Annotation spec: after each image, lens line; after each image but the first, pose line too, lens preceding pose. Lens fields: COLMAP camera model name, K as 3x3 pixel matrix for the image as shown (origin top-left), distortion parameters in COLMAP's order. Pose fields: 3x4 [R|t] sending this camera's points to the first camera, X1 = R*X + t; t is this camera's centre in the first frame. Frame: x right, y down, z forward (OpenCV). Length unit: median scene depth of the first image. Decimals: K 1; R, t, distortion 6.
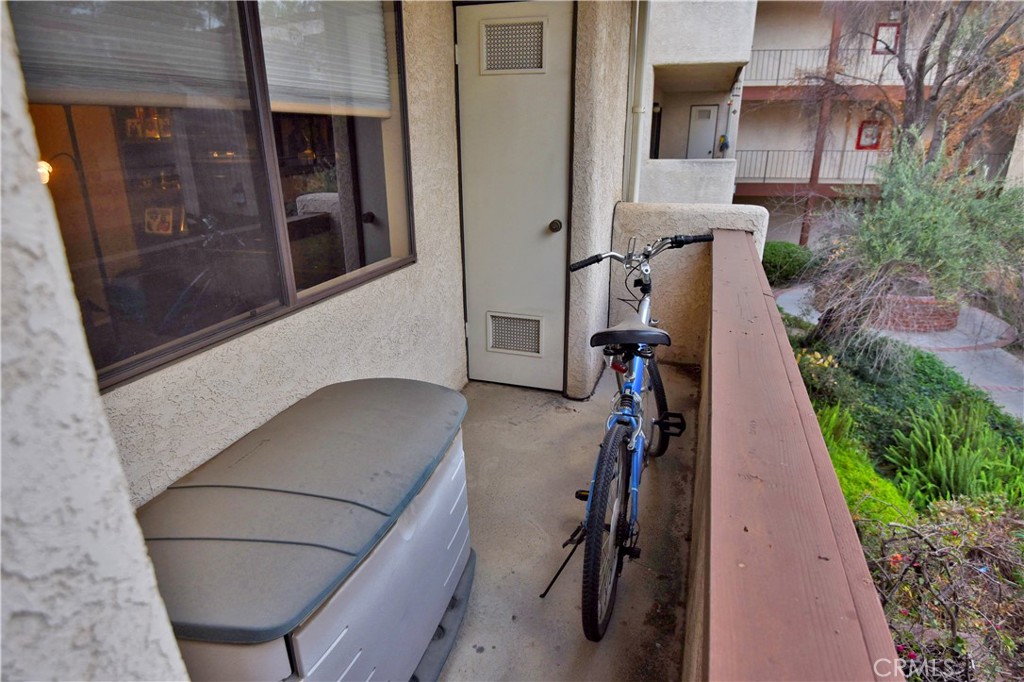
lens RADIAL K [[553.3, 0, 512.0], [0, 553.3, 341.0], [0, 0, 1]] dist [-0.002158, -0.031963]
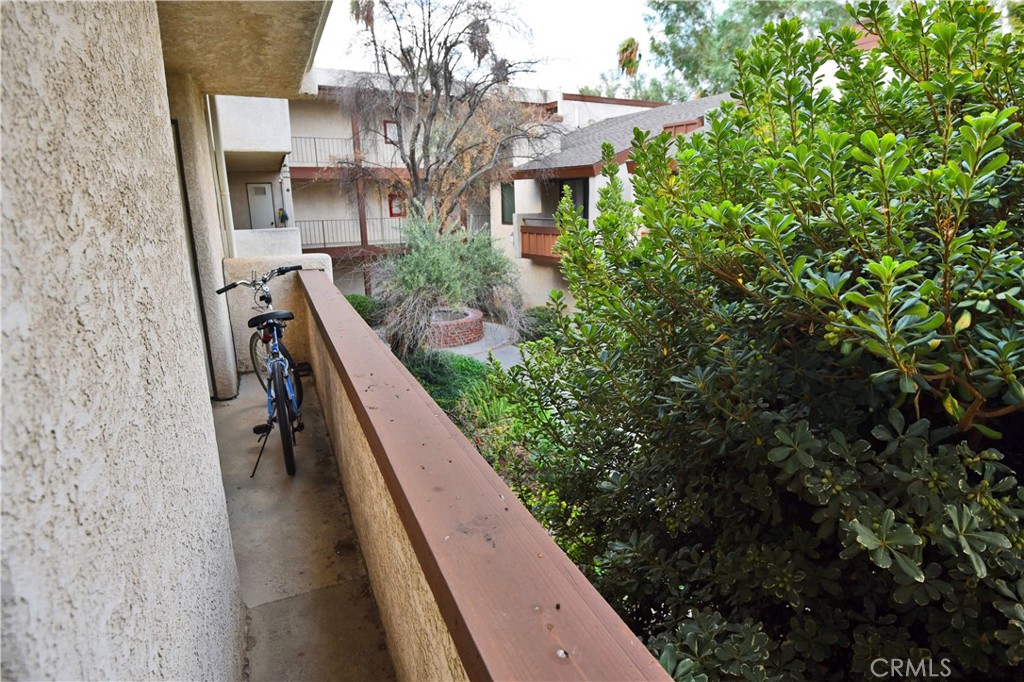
lens RADIAL K [[553.3, 0, 512.0], [0, 553.3, 341.0], [0, 0, 1]] dist [-0.002158, -0.031963]
pose [[0.740217, -0.166653, 0.651387, -0.069688], [0.243710, 0.969417, -0.028926, 0.055021], [-0.626645, 0.180161, 0.758194, -0.152148]]
